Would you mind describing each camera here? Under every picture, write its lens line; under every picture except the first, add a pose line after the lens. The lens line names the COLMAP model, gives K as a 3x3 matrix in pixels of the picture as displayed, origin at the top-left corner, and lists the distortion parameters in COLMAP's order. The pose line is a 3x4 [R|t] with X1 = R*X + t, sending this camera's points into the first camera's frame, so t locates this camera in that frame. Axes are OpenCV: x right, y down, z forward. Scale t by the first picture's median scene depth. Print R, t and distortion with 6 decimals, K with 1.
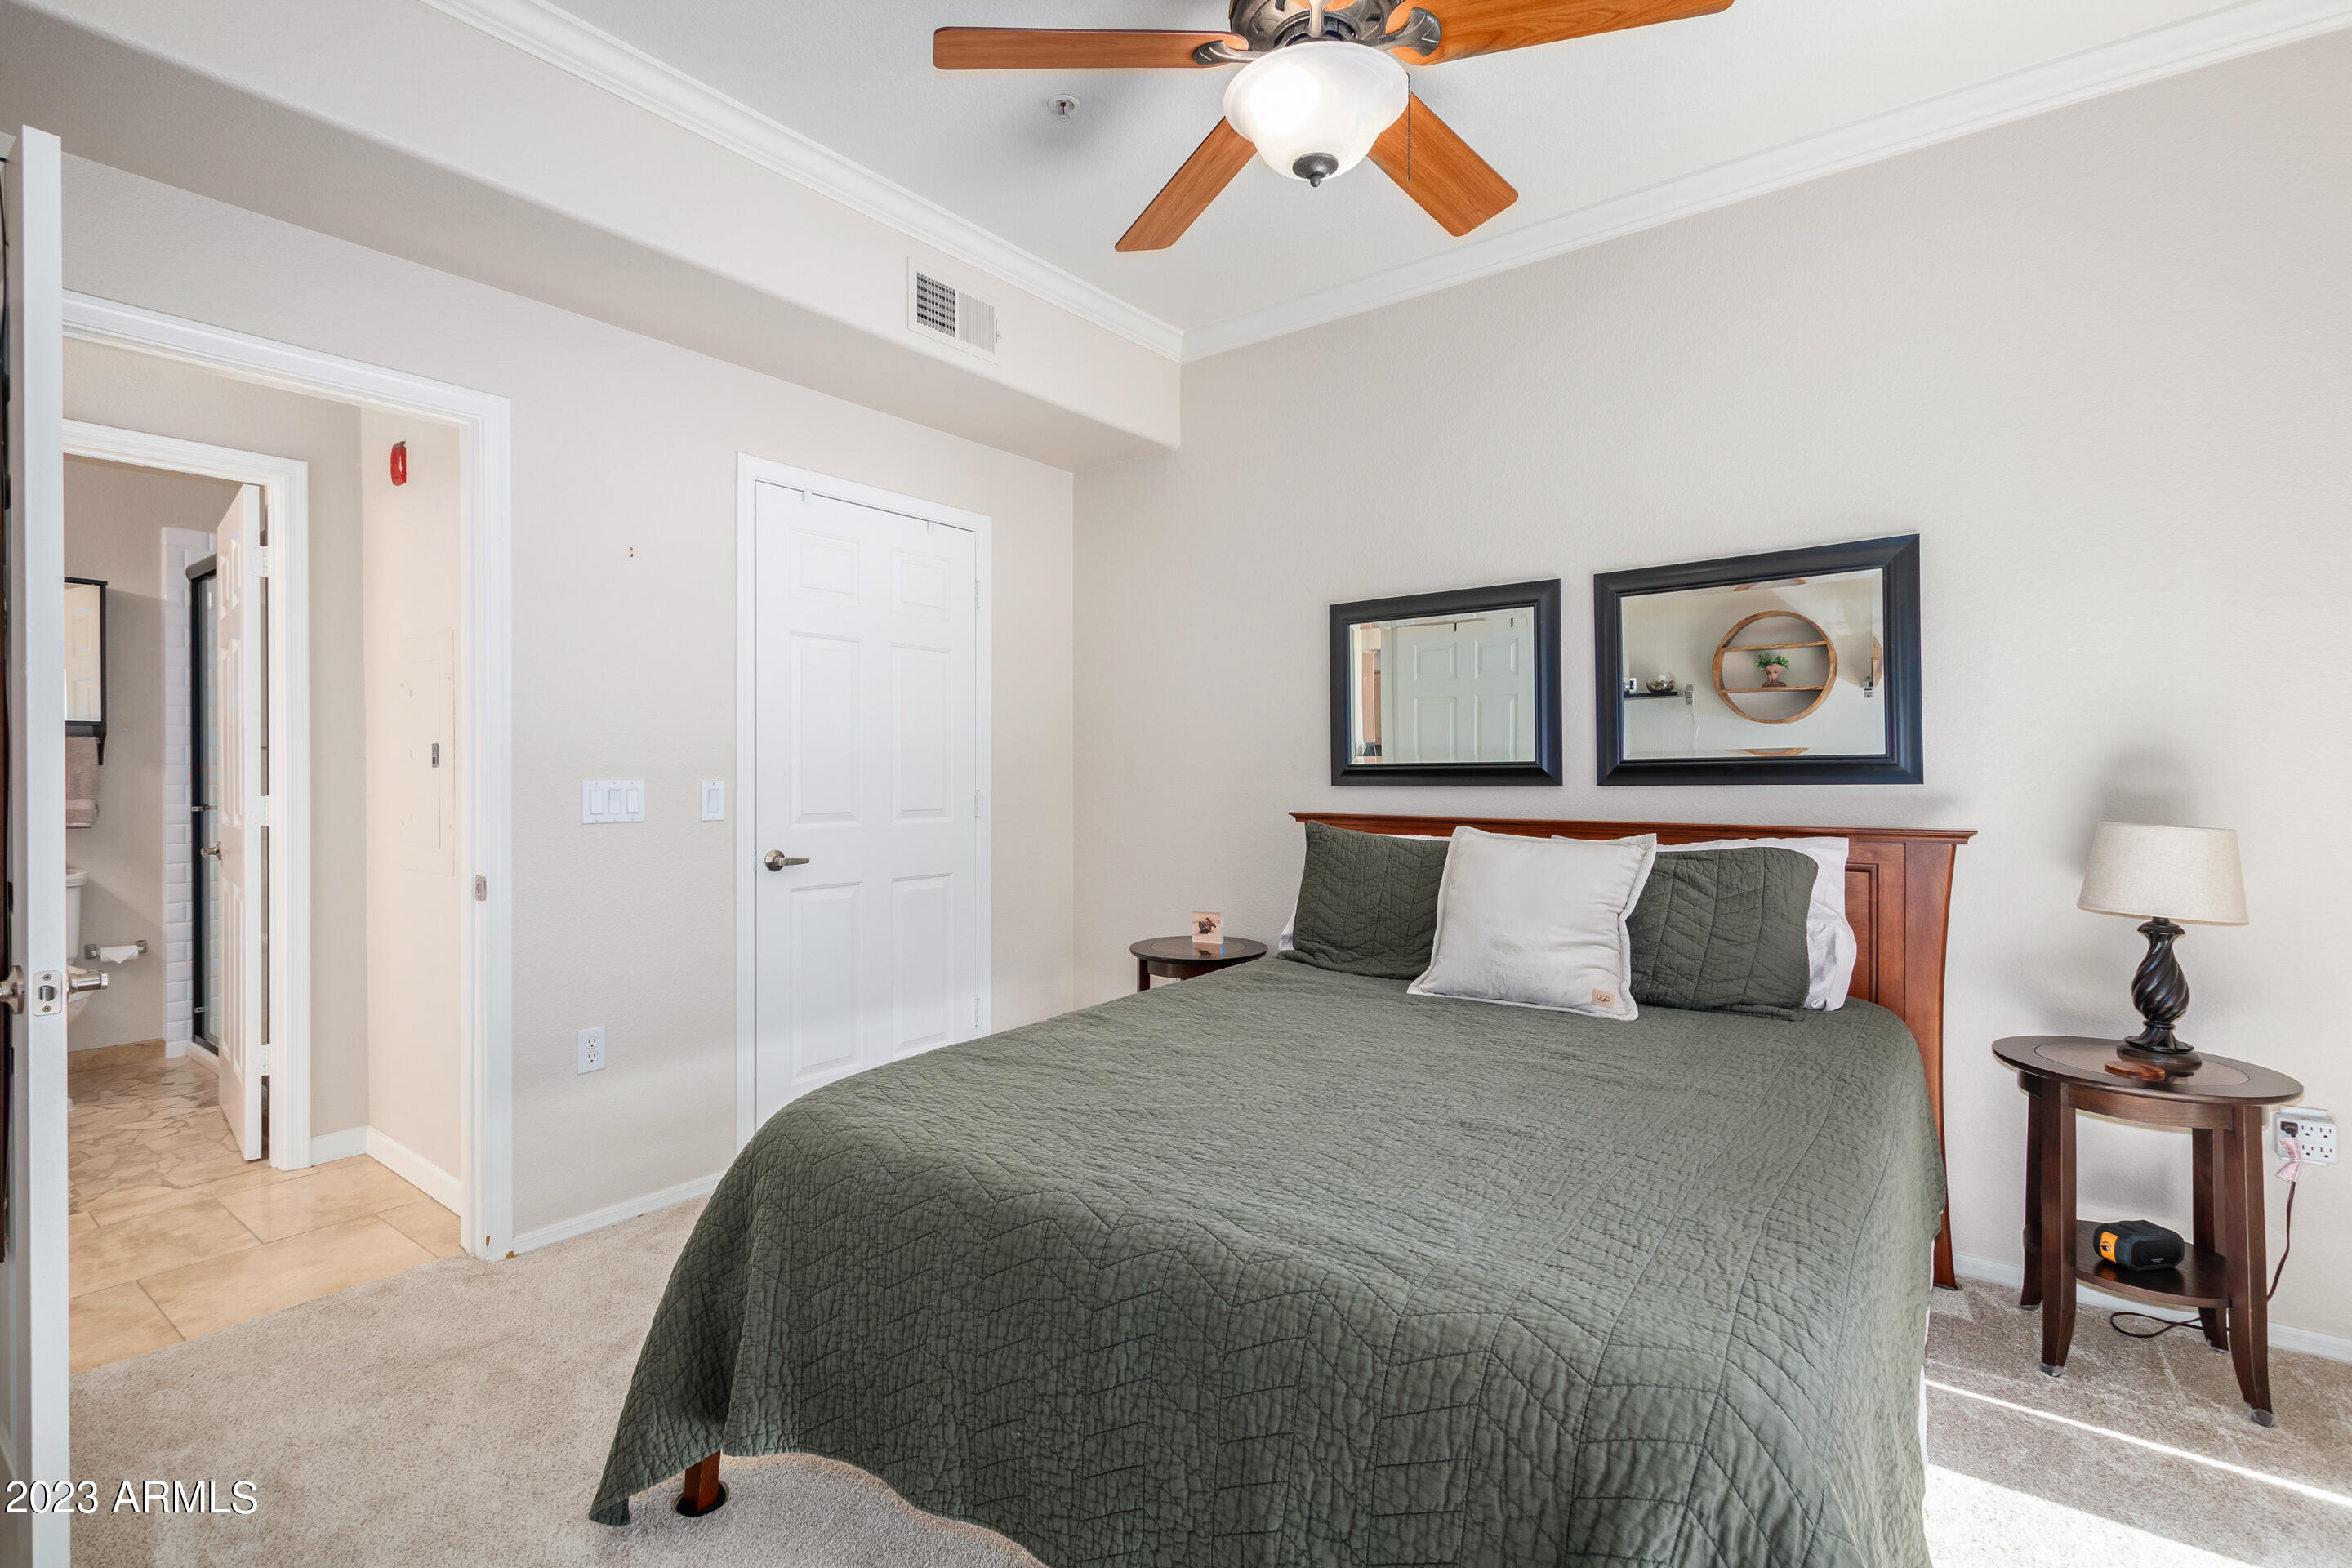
lens RADIAL K [[1081.5, 0, 1156.1], [0, 1081.5, 785.3], [0, 0, 1]] dist [0.001436, -0.000511]
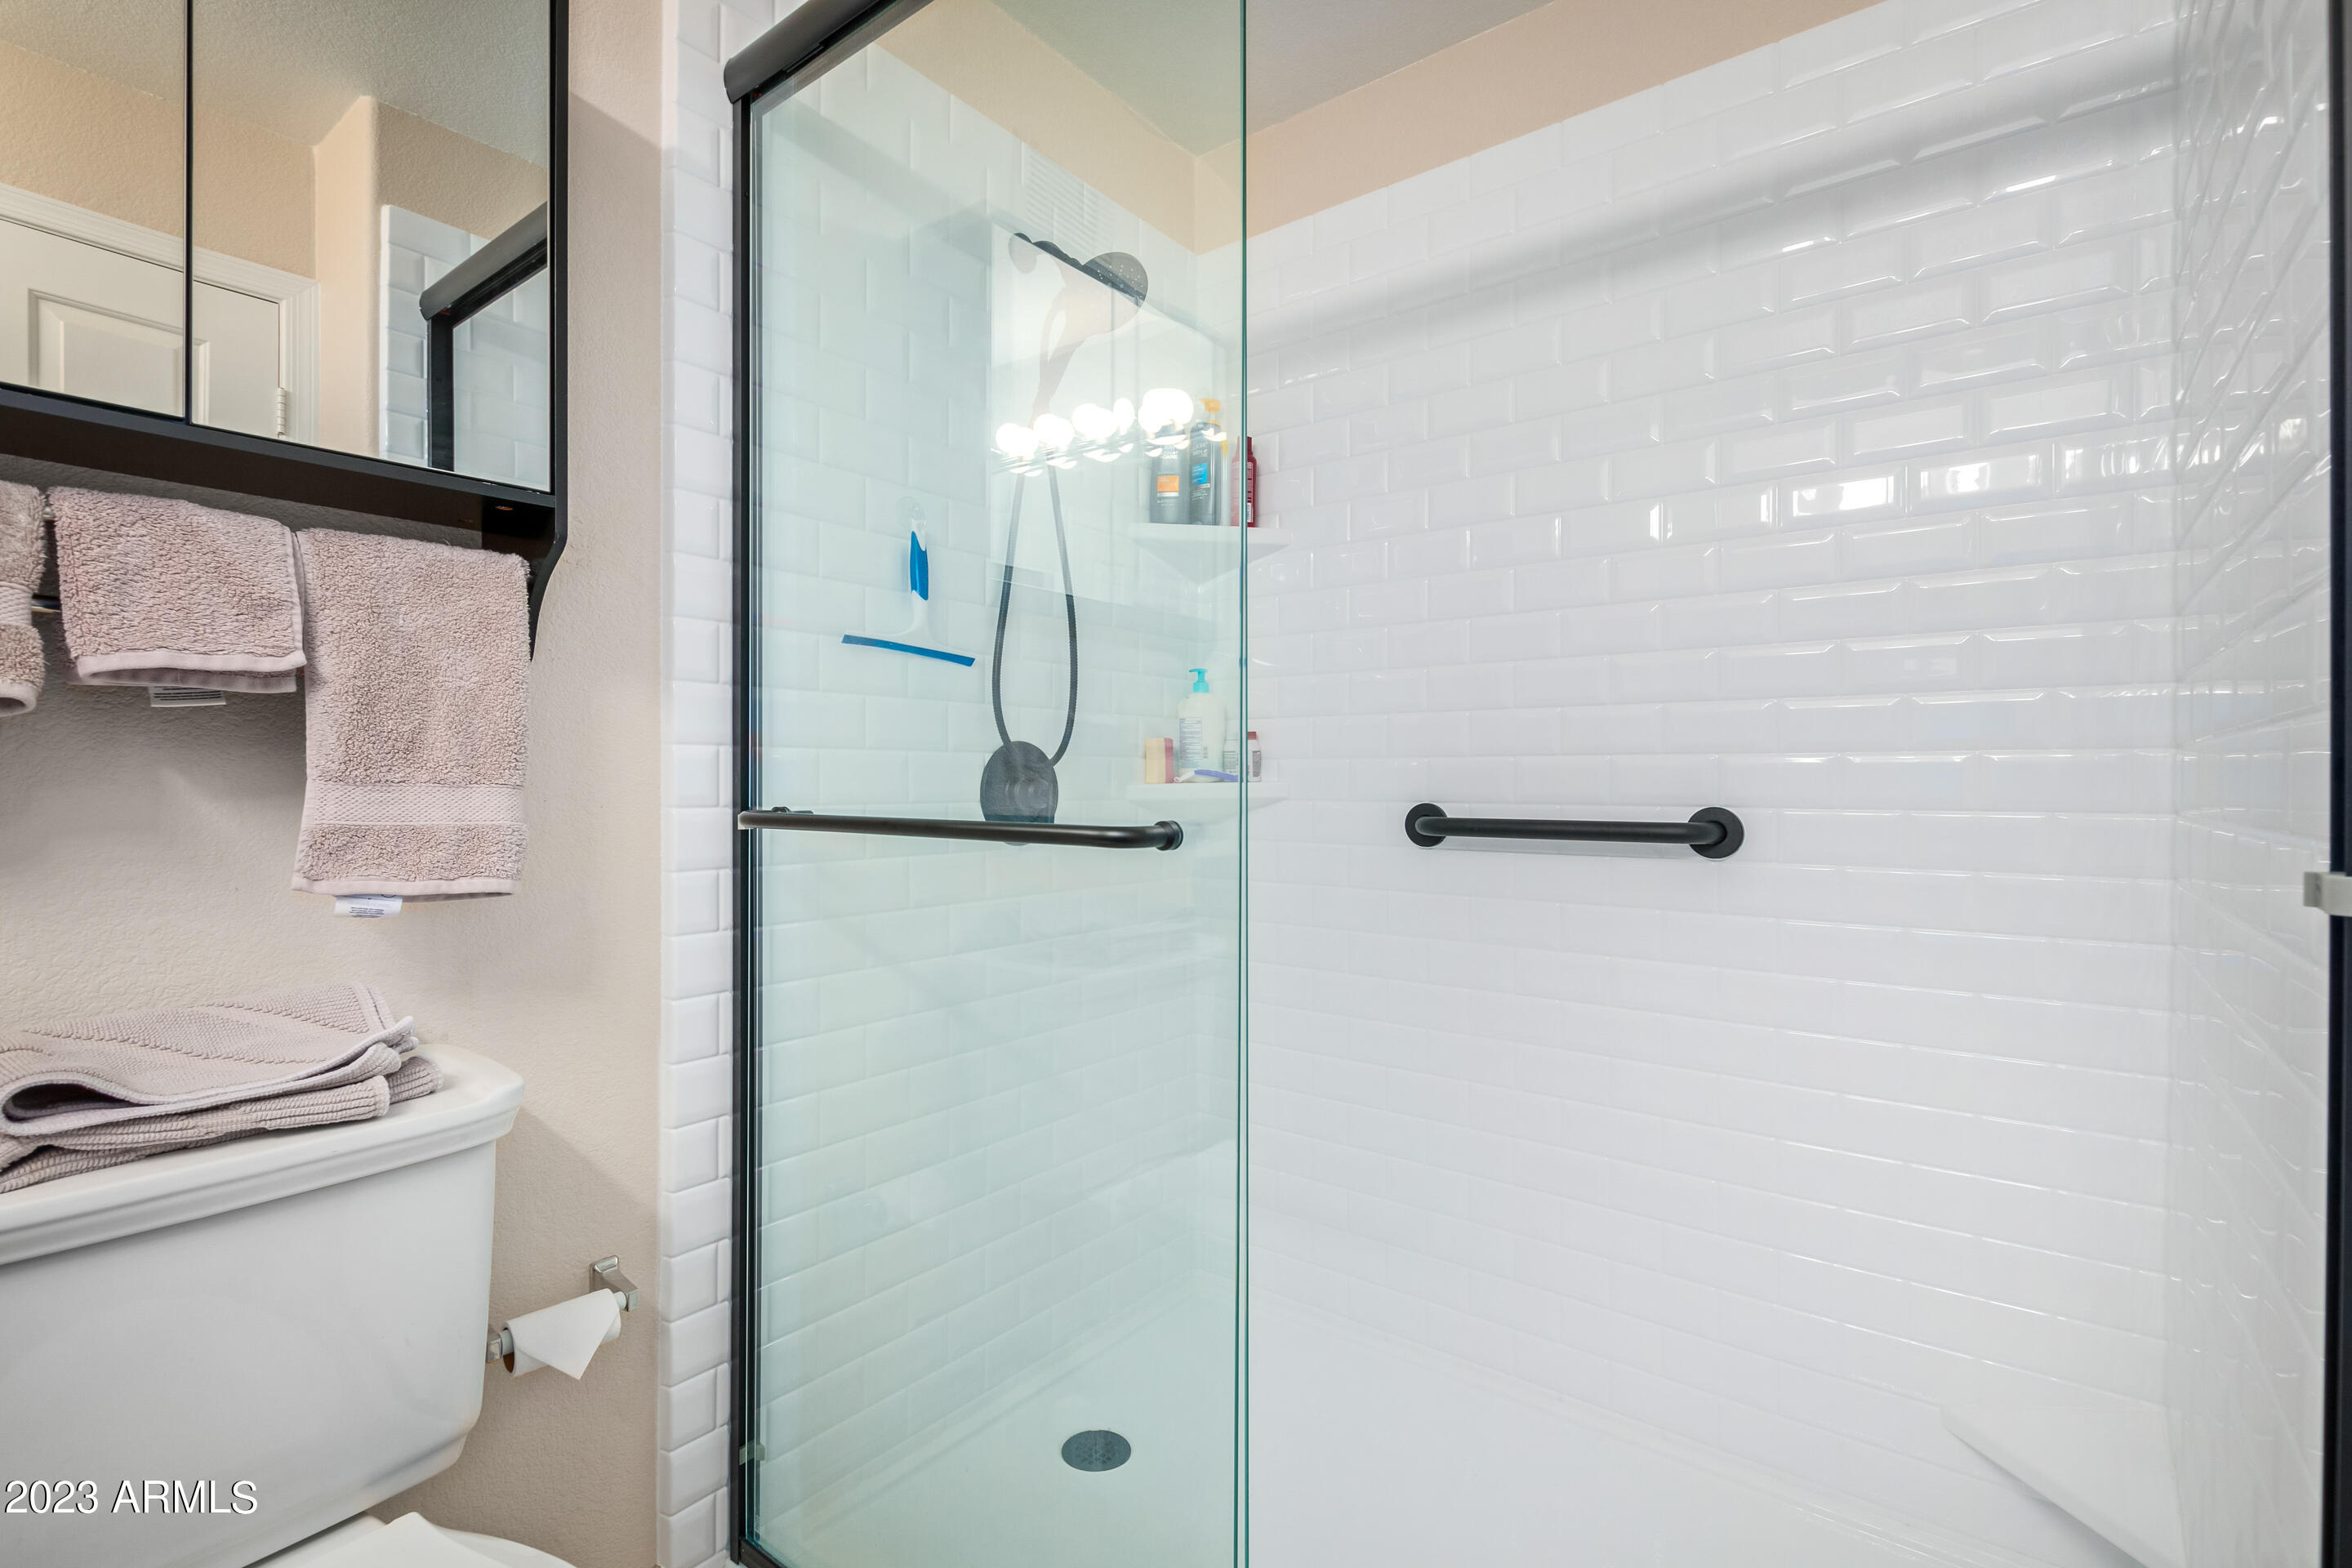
lens RADIAL K [[1073.8, 0, 1177.3], [0, 1073.8, 774.4], [0, 0, 1]] dist [0.002917, 0.000061]
pose [[0.999908, -0.000290, 0.013544, -0.774603], [0.000389, 0.999973, -0.007287, 0.010207], [-0.013541, 0.007291, 0.999882, 0.690293]]
